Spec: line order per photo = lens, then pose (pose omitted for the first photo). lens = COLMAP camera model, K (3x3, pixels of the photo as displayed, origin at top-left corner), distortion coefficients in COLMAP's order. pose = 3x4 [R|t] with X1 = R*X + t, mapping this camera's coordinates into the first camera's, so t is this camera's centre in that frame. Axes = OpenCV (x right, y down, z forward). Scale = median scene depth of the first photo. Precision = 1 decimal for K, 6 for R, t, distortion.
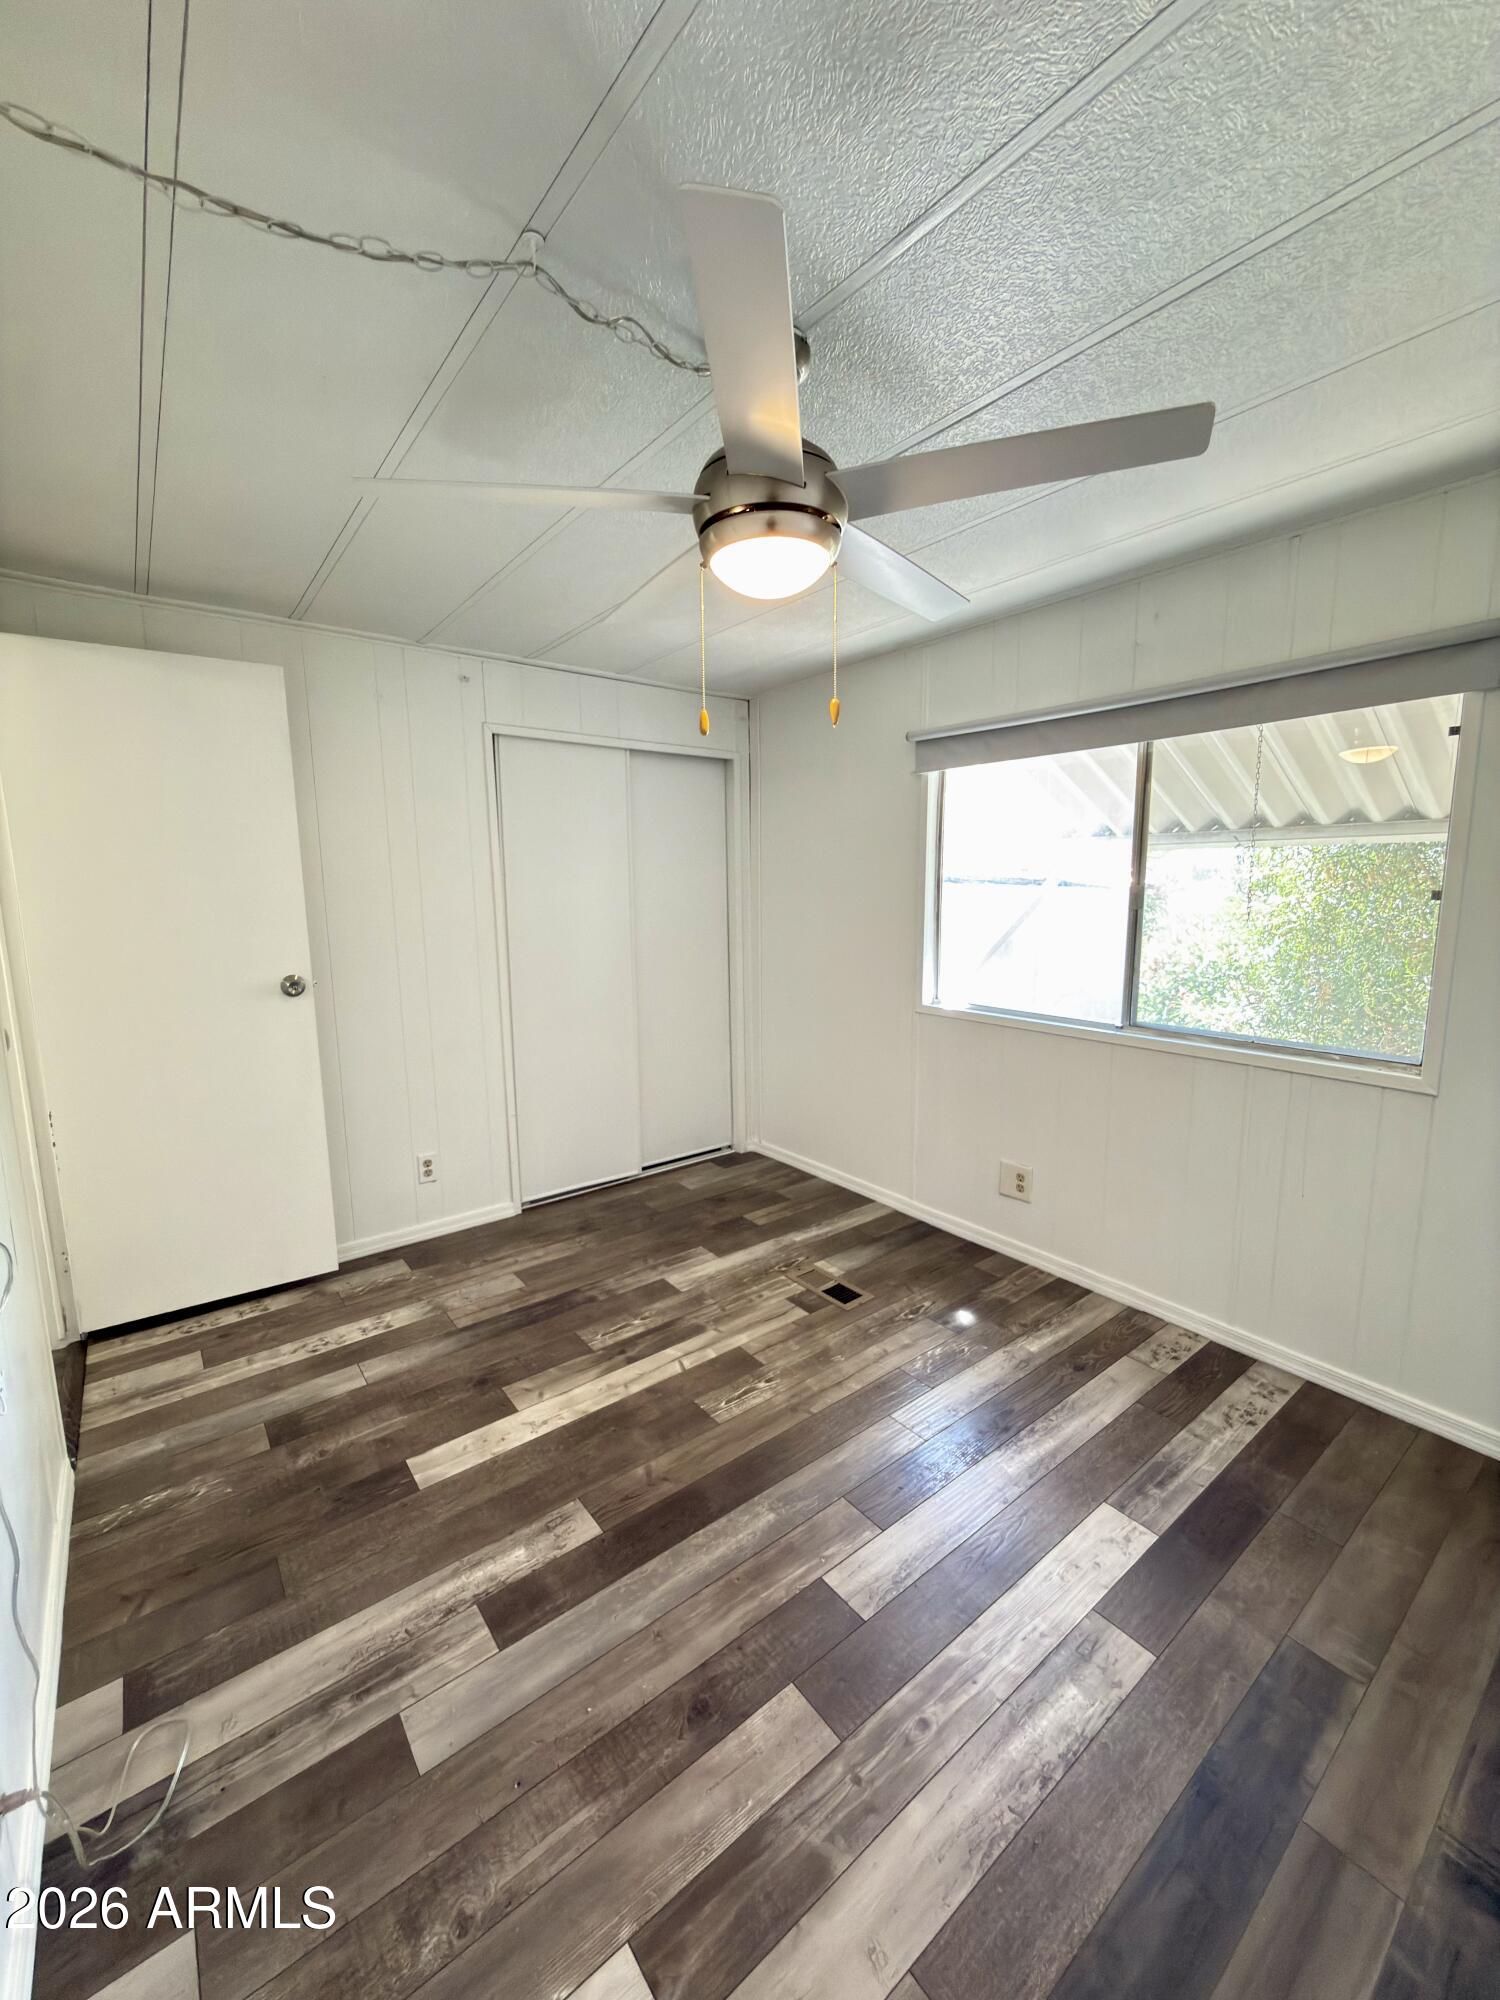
lens RADIAL K [[797.6, 0, 749.8], [0, 797.6, 997.0], [0, 0, 1]] dist [-0.000731, 0.000085]
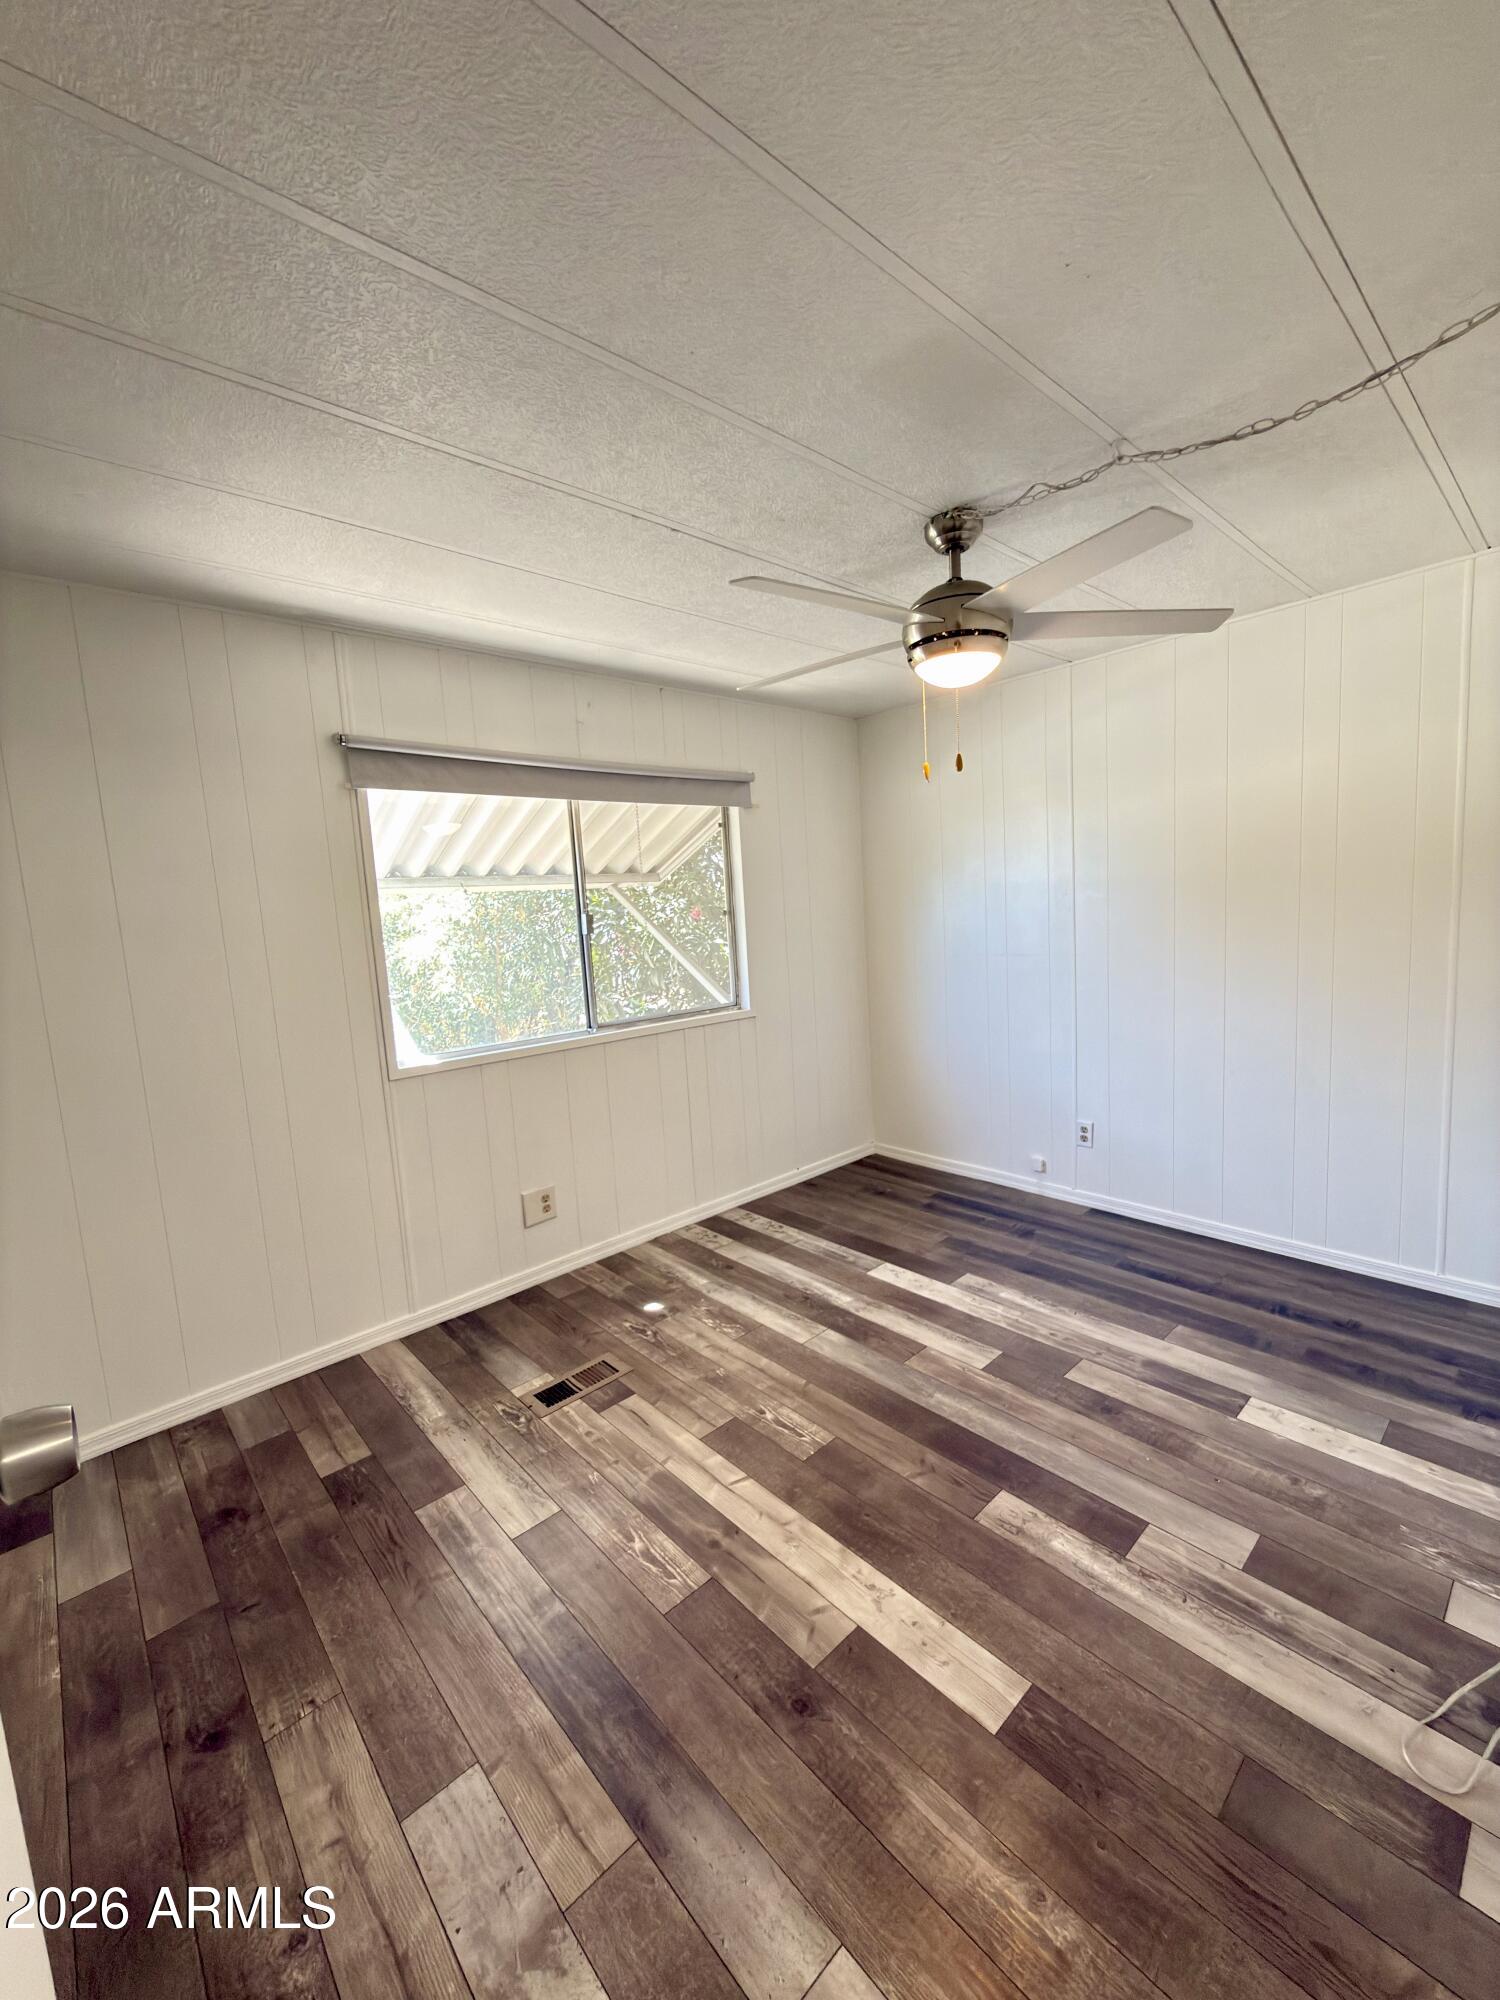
lens RADIAL K [[797.6, 0, 749.8], [0, 797.6, 997.0], [0, 0, 1]] dist [-0.000731, 0.000085]
pose [[-0.075846, -0.100797, 0.992012, -0.955076], [0.195887, 0.973984, 0.113942, -0.132374], [-0.977689, 0.202965, -0.054128, 1.041508]]
